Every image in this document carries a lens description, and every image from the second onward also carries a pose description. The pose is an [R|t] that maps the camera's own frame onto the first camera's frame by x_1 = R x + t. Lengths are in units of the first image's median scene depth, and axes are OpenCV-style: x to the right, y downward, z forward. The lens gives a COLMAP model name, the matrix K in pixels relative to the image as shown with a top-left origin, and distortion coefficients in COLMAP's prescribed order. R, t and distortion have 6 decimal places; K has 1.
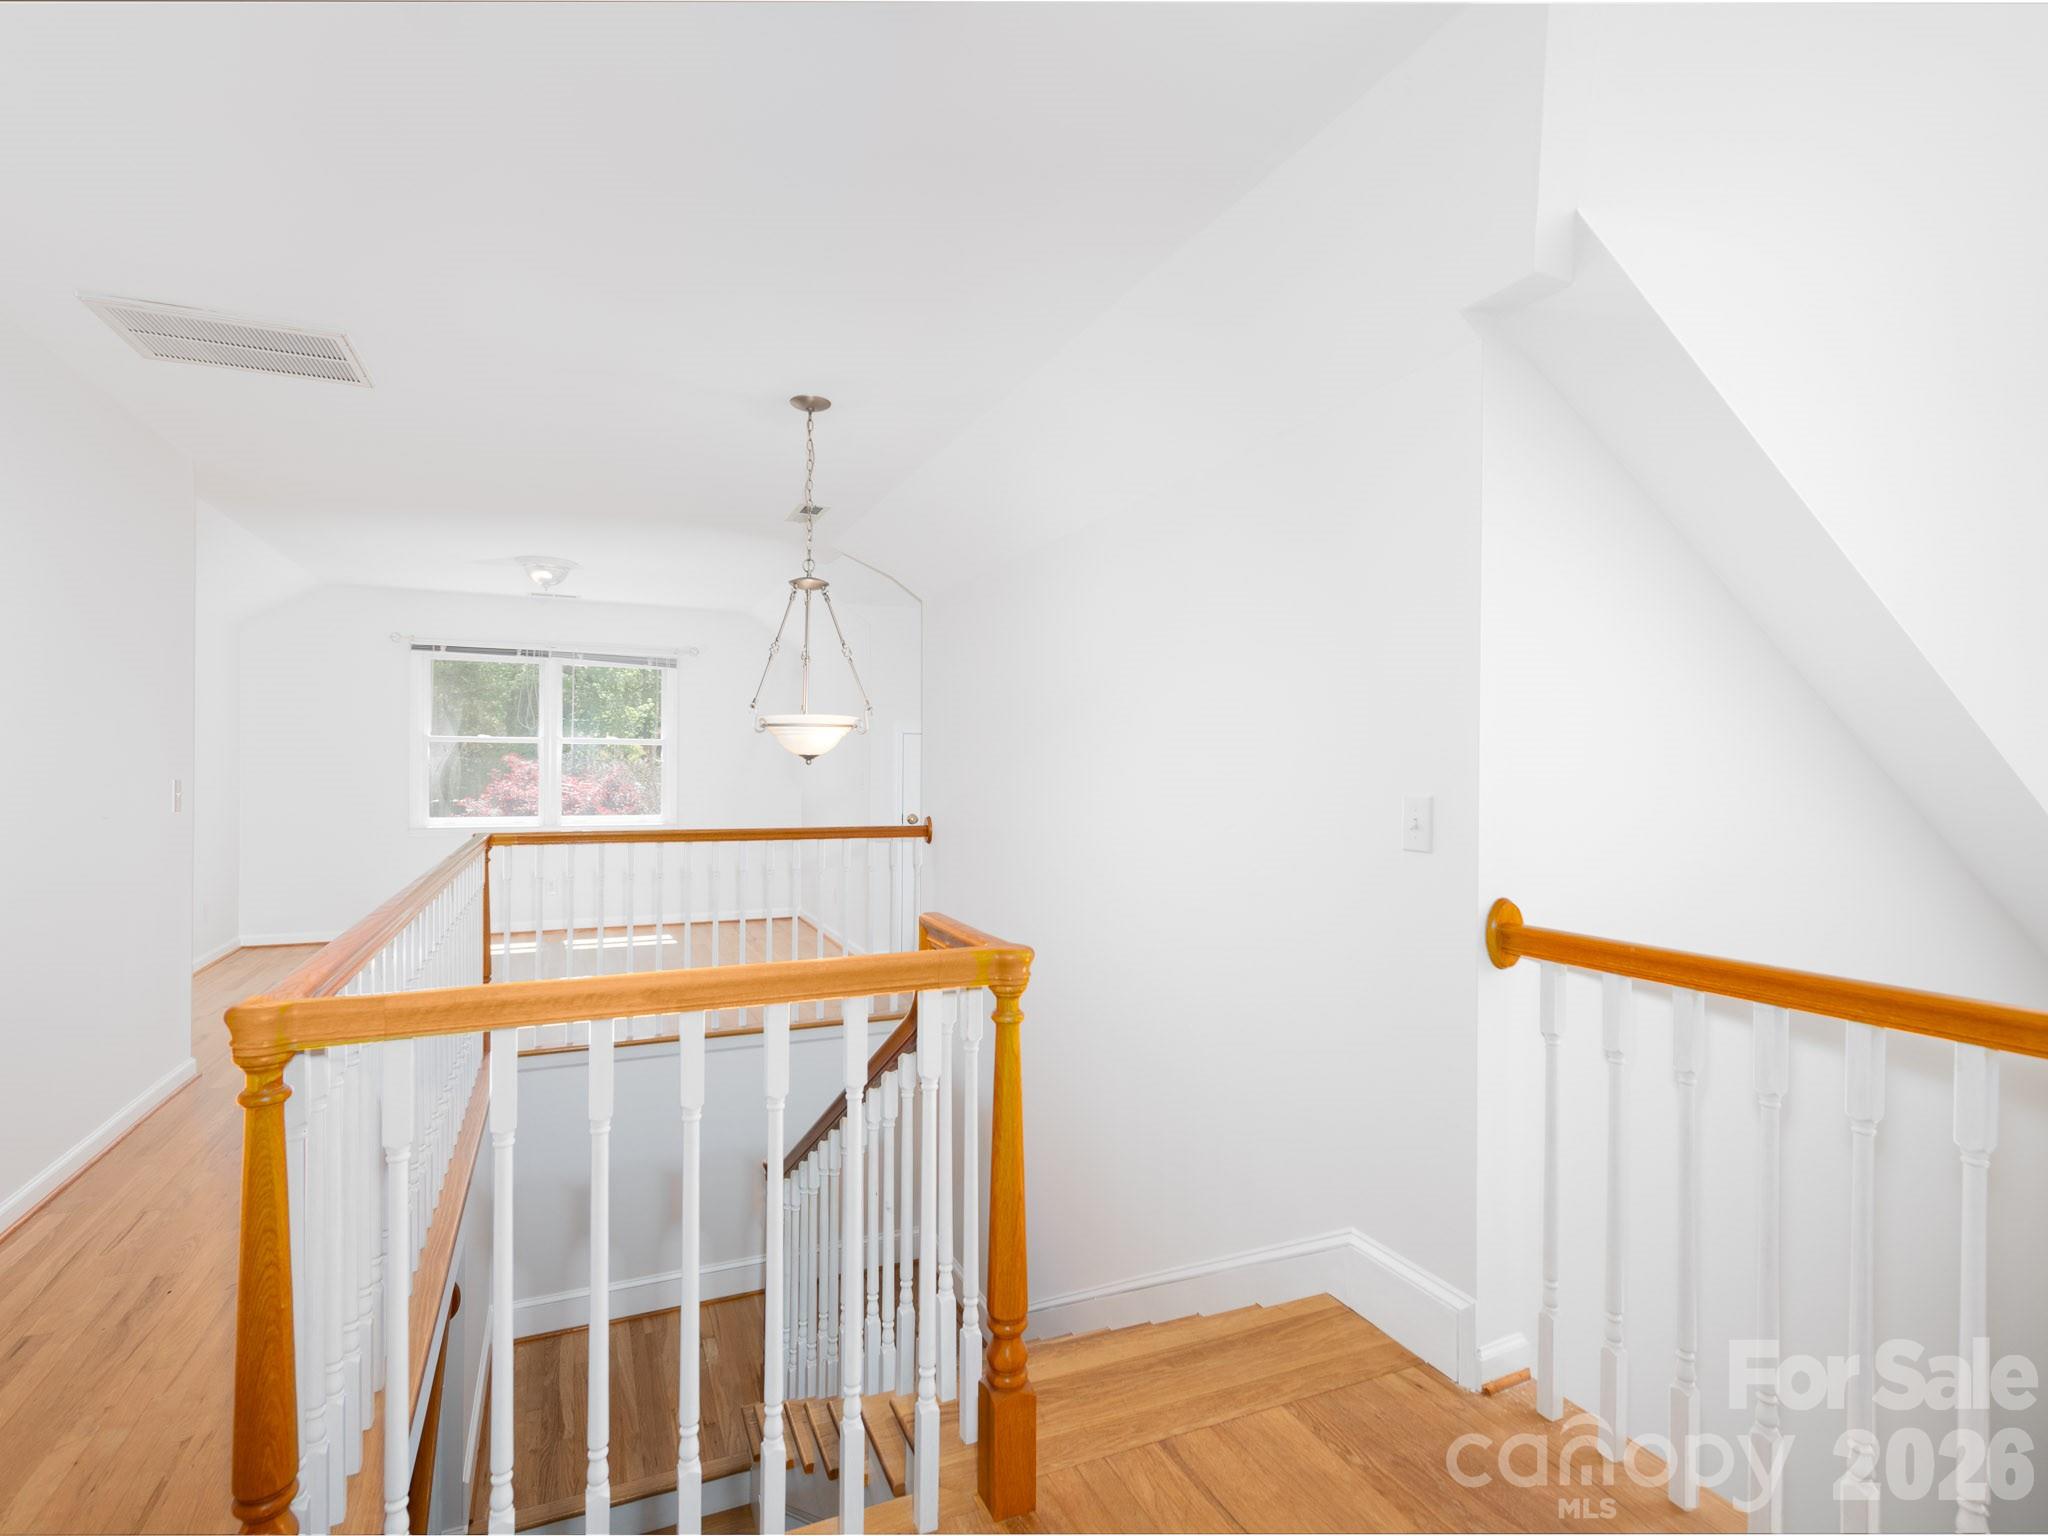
lens RADIAL K [[944.3, 0, 1024.0], [0, 944.3, 768.0], [0, 0, 1]] dist [-0.000850, -0.001613]
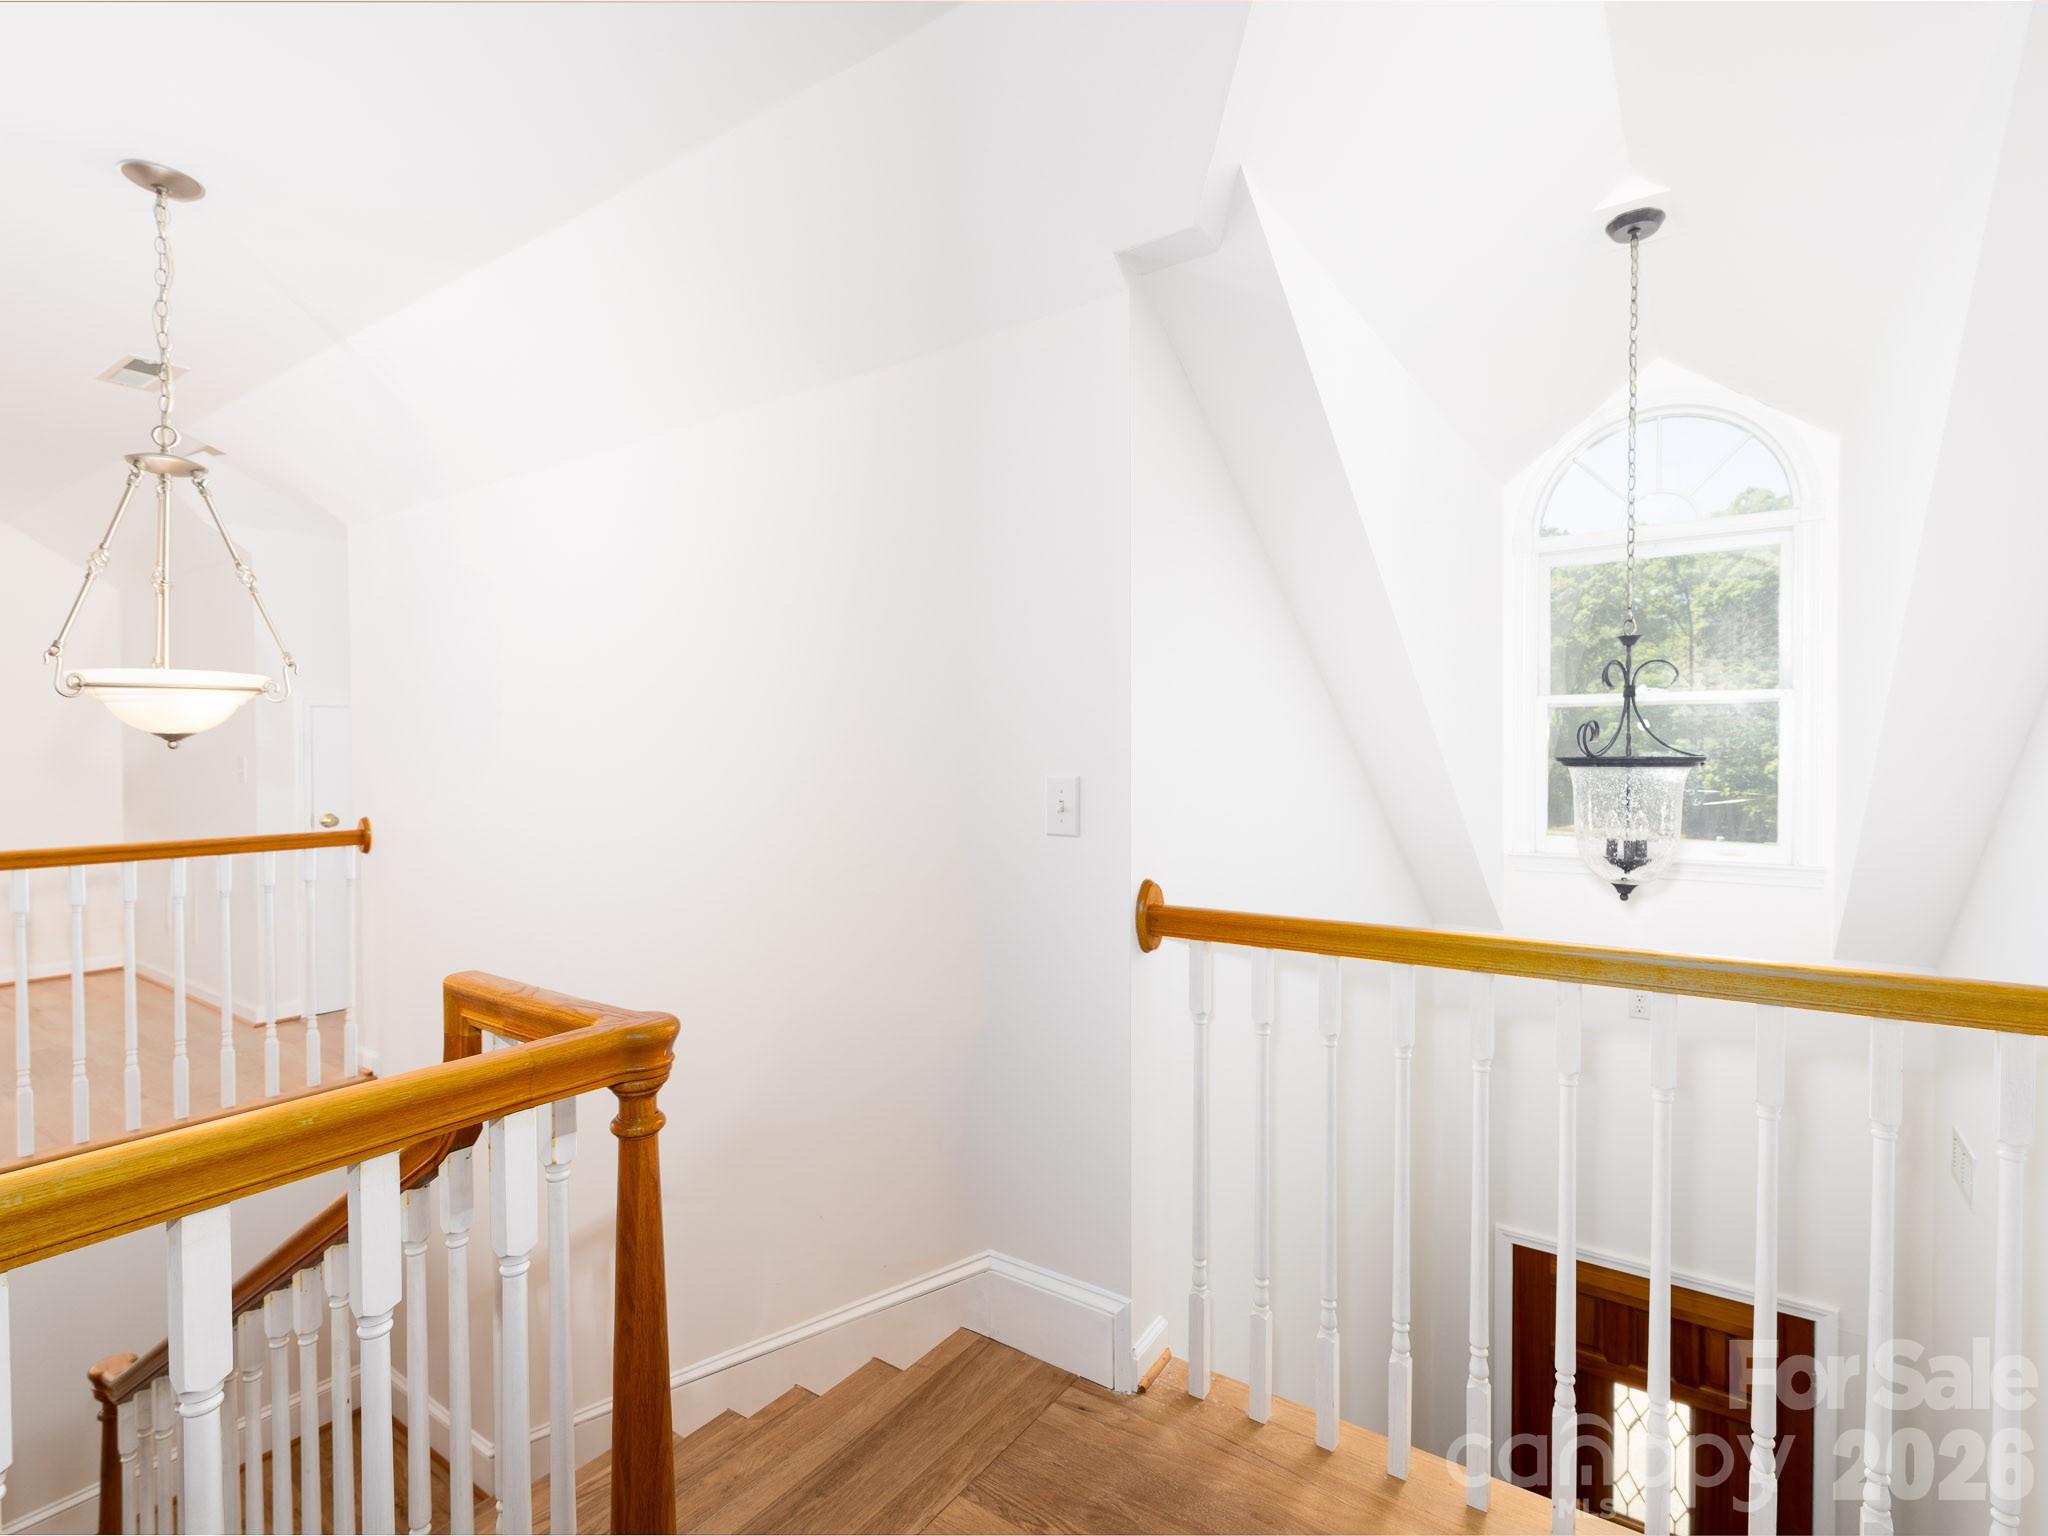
lens RADIAL K [[944.3, 0, 1024.0], [0, 944.3, 768.0], [0, 0, 1]] dist [-0.000850, -0.001613]
pose [[0.856724, -0.019922, 0.515390, -0.098124], [0.009675, 0.999699, 0.022559, 0.000980], [-0.515684, -0.014340, 0.856659, 0.239687]]
